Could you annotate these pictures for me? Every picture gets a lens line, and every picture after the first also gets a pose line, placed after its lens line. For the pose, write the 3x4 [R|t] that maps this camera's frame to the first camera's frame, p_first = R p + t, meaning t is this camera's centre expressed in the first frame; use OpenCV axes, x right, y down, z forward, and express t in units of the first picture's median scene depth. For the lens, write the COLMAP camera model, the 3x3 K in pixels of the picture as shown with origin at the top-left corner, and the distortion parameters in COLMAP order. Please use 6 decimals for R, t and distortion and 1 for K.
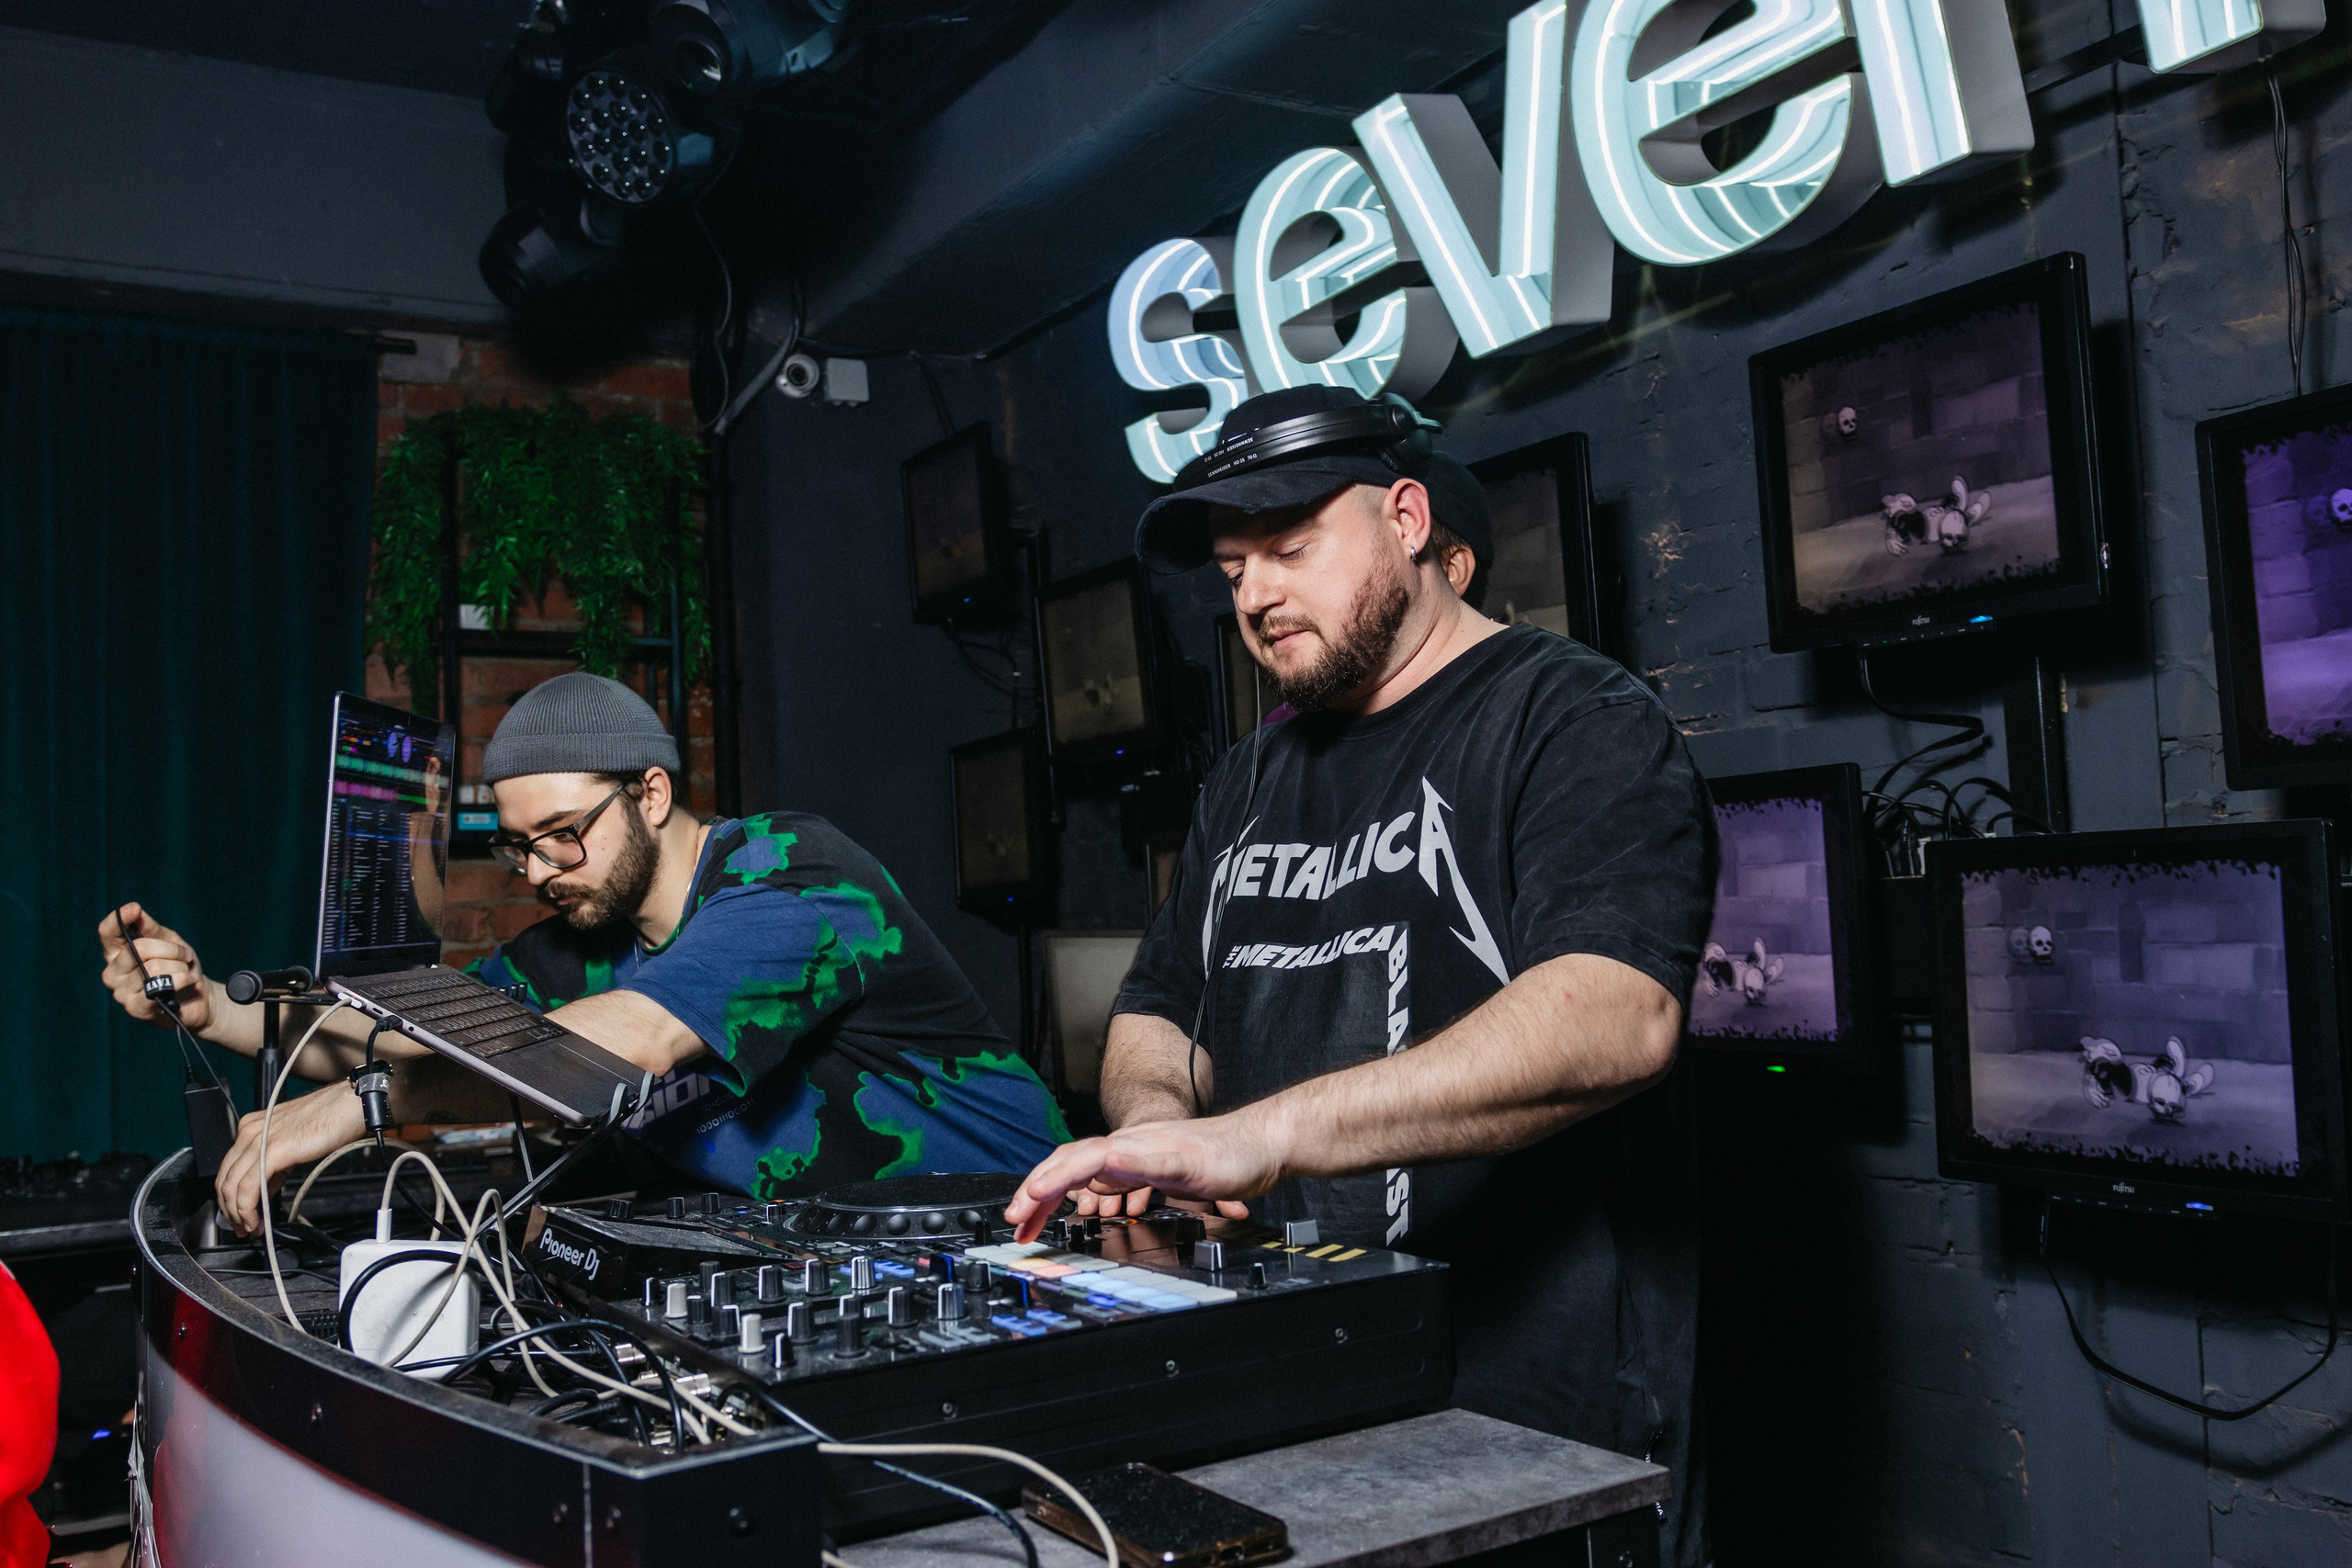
lens RADIAL K [[2021.2, 0, 1173.3], [0, 2021.2, 780.4], [0, 0, 1]] dist [0.007487, -0.003142]
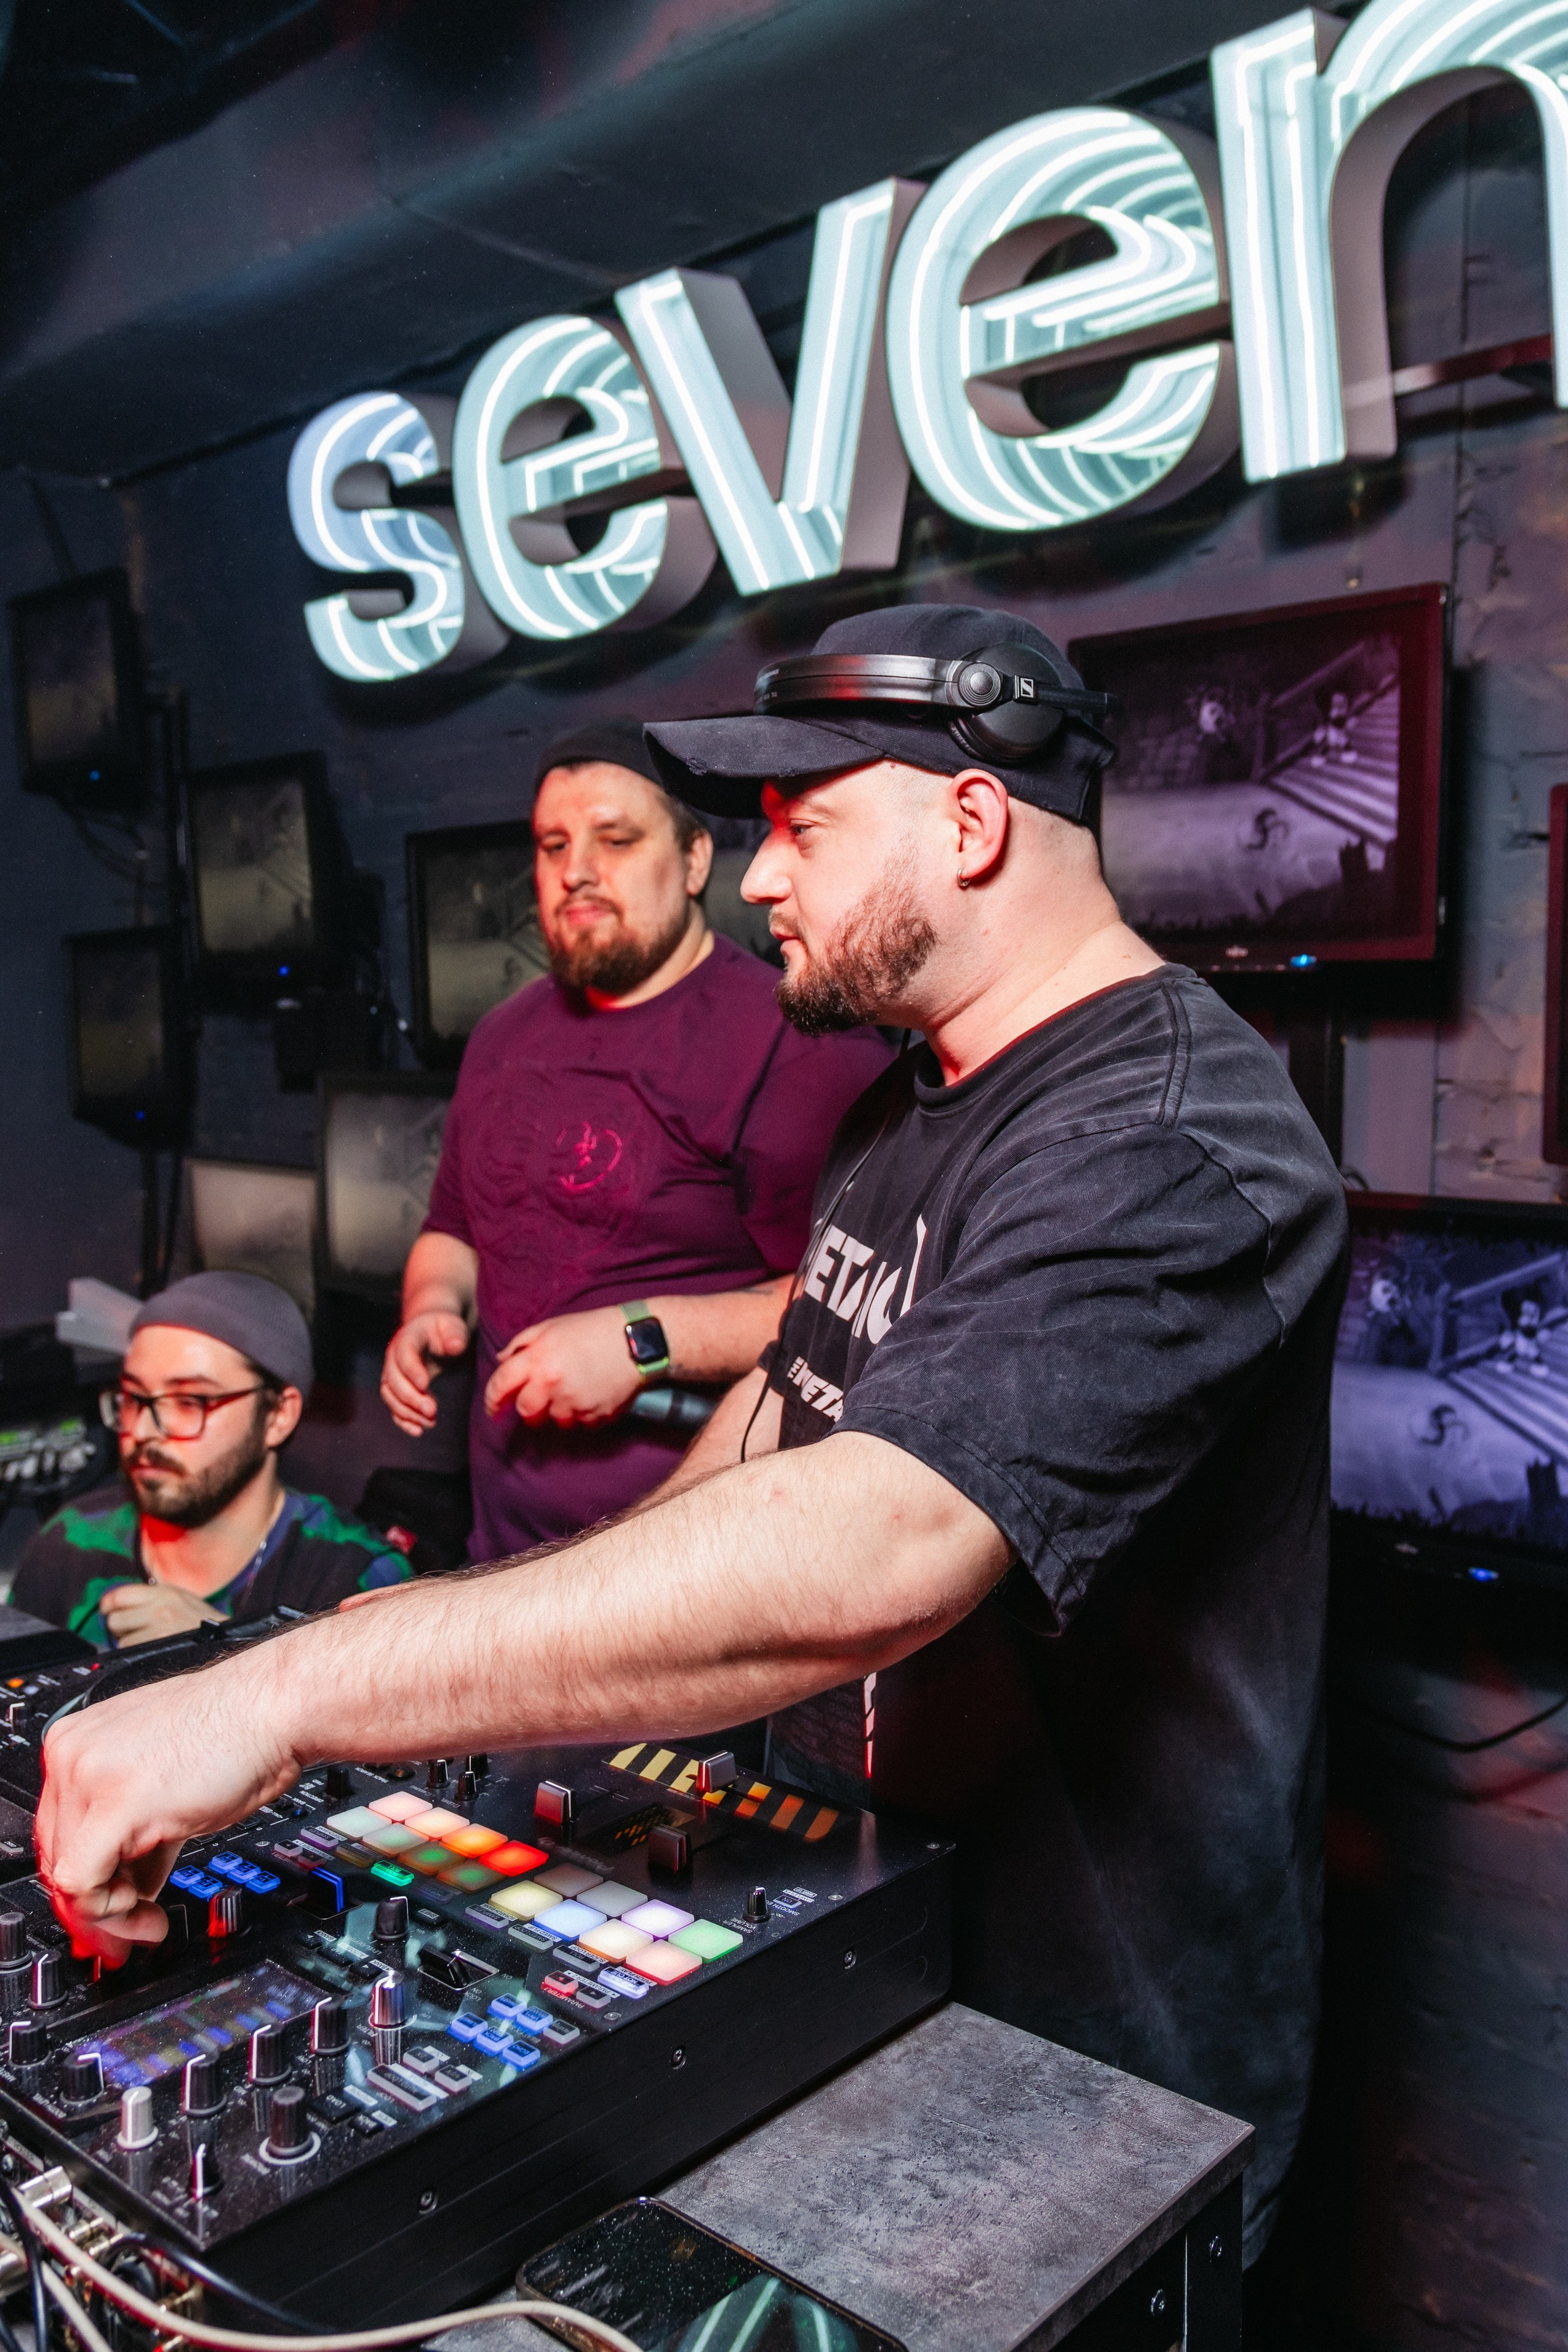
lens RADIAL K [[1945.7, 0, 793.2], [0, 1945.7, 1193.7], [0, 0, 1]] dist [0.024950, -0.020597]
pose [[0.959184, 0.021053, 0.281996, -0.079816], [-0.059670, 0.989839, 0.129065, -0.062961], [-0.276414, -0.140624, 0.950695, 0.141105]]
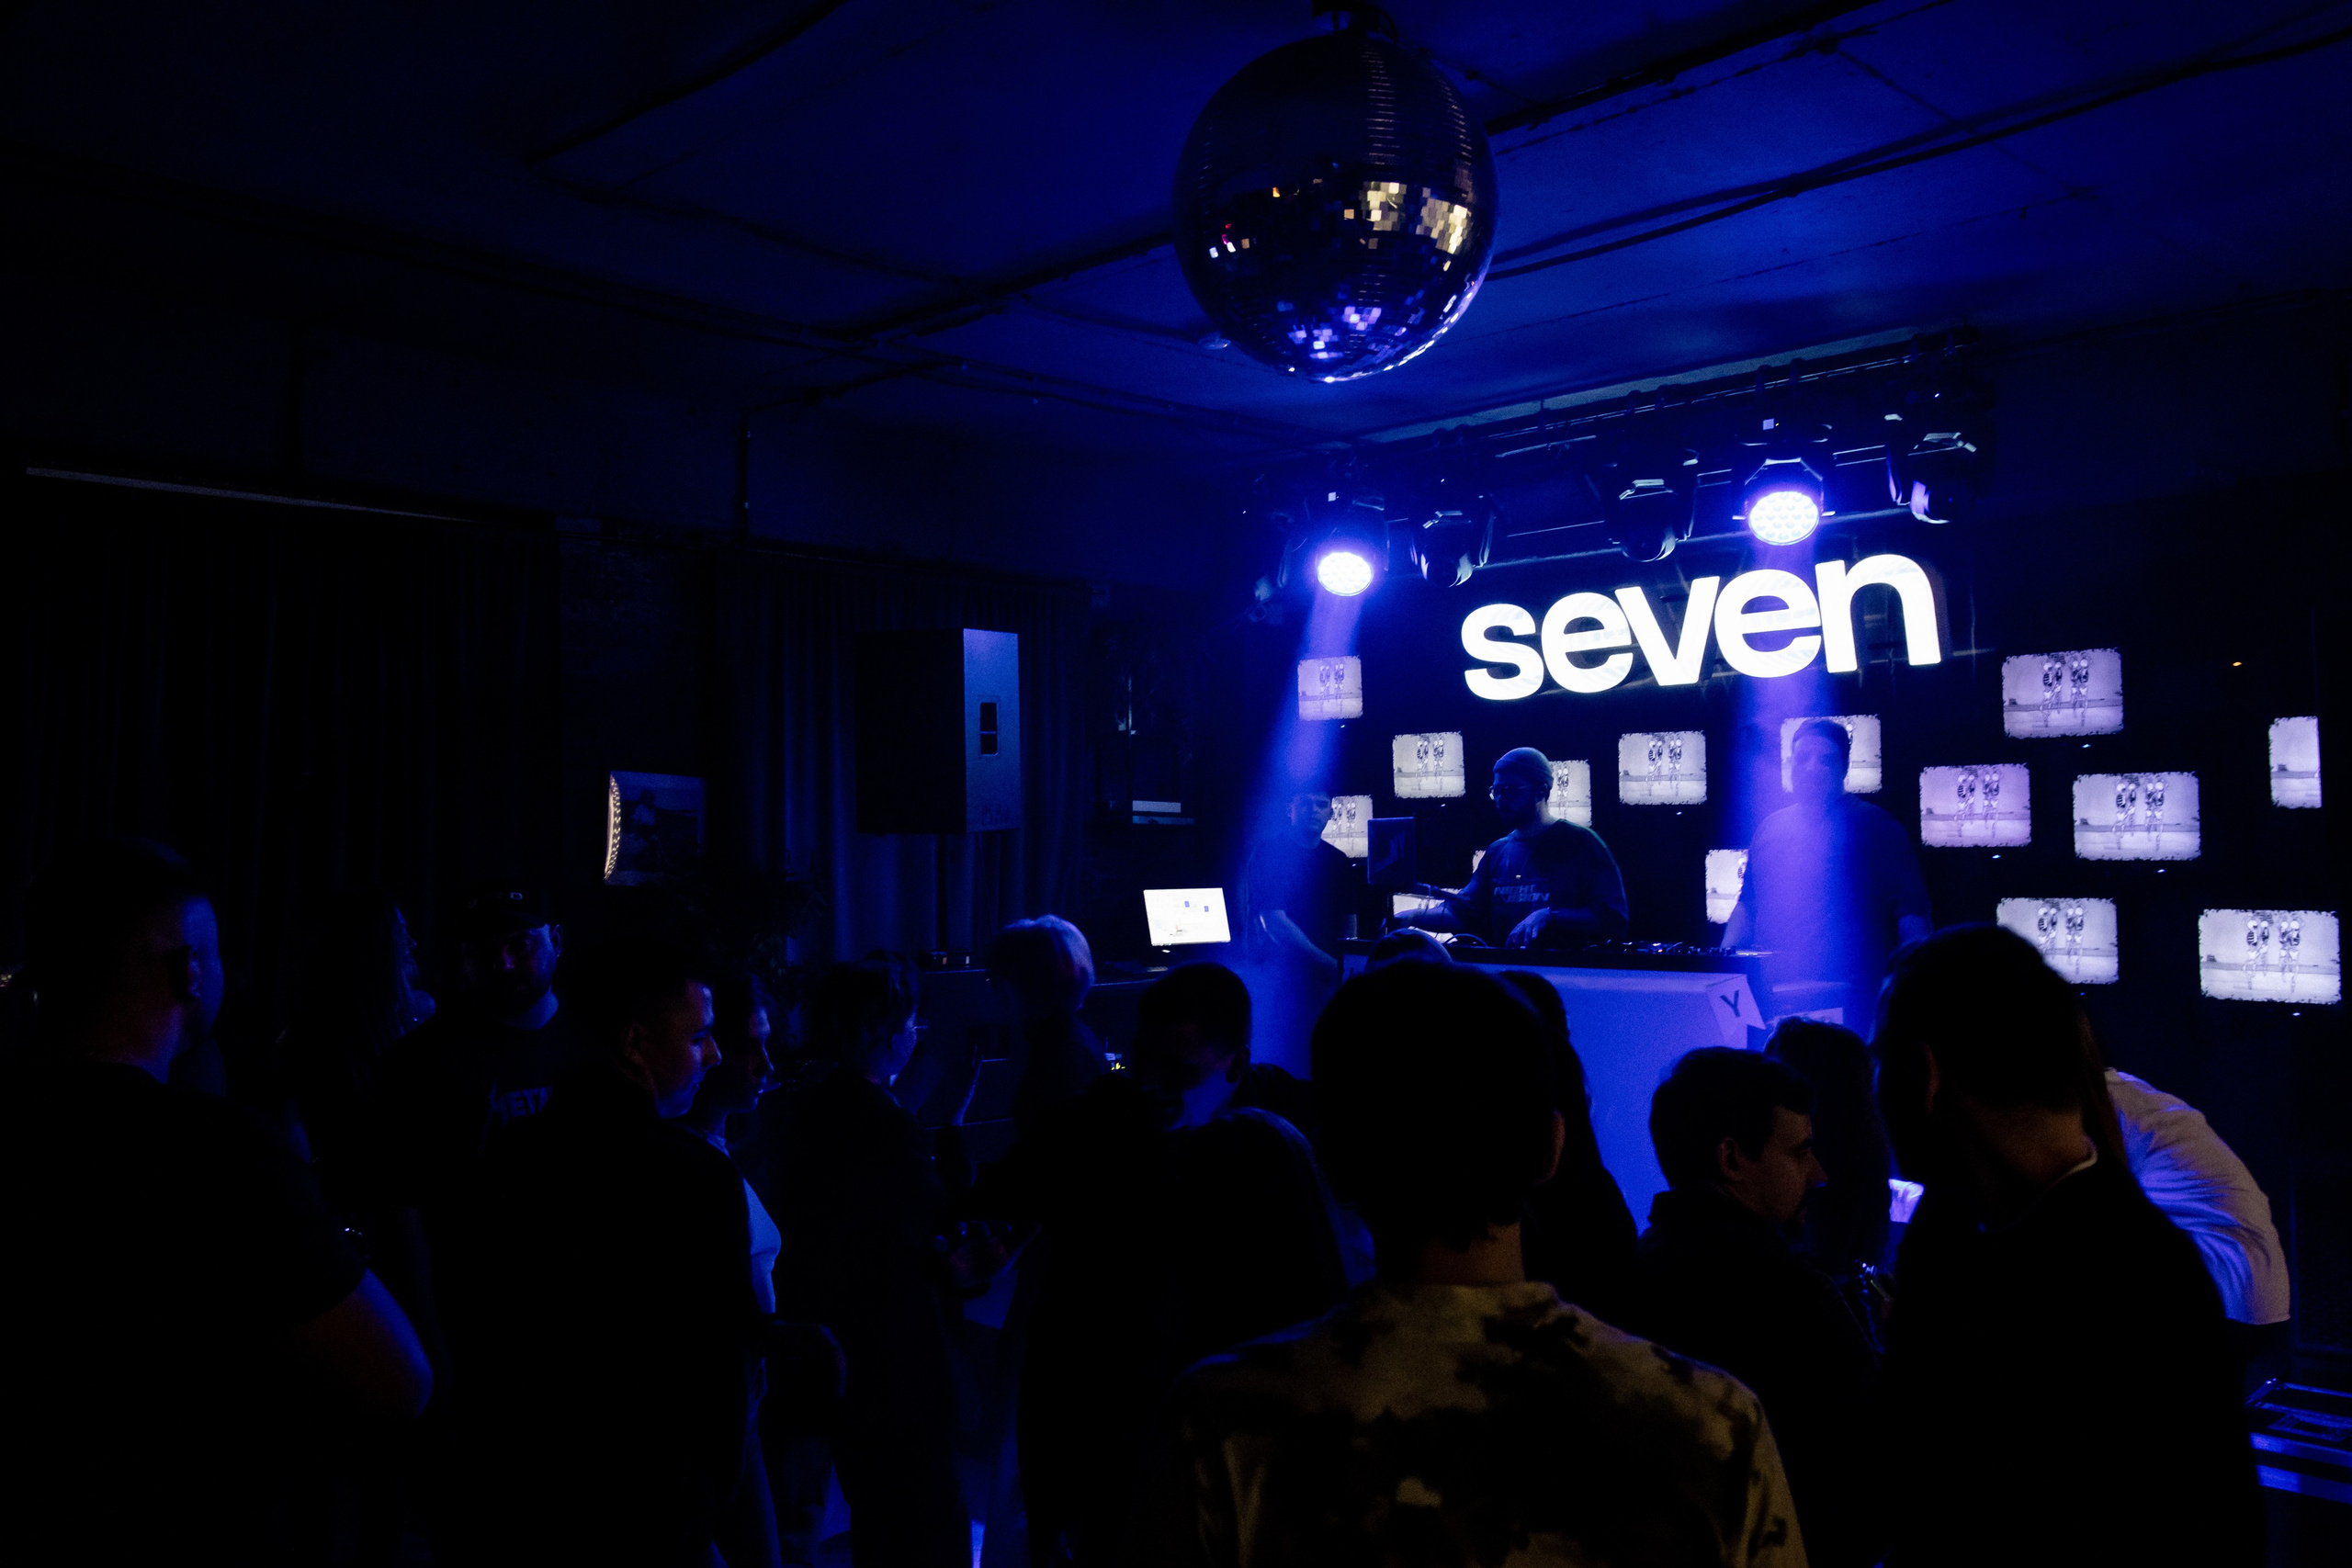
lens RADIAL K [[1945.5, 0, 1175.4], [0, 1945.5, 784.2], [0, 0, 1]] dist [0.024950, -0.020597]
pose [[0.977792, 0.060001, 0.200807, -1.184164], [-0.062061, 0.998064, 0.003971, -0.043562], [-0.200180, -0.016345, 0.979623, -1.724772]]
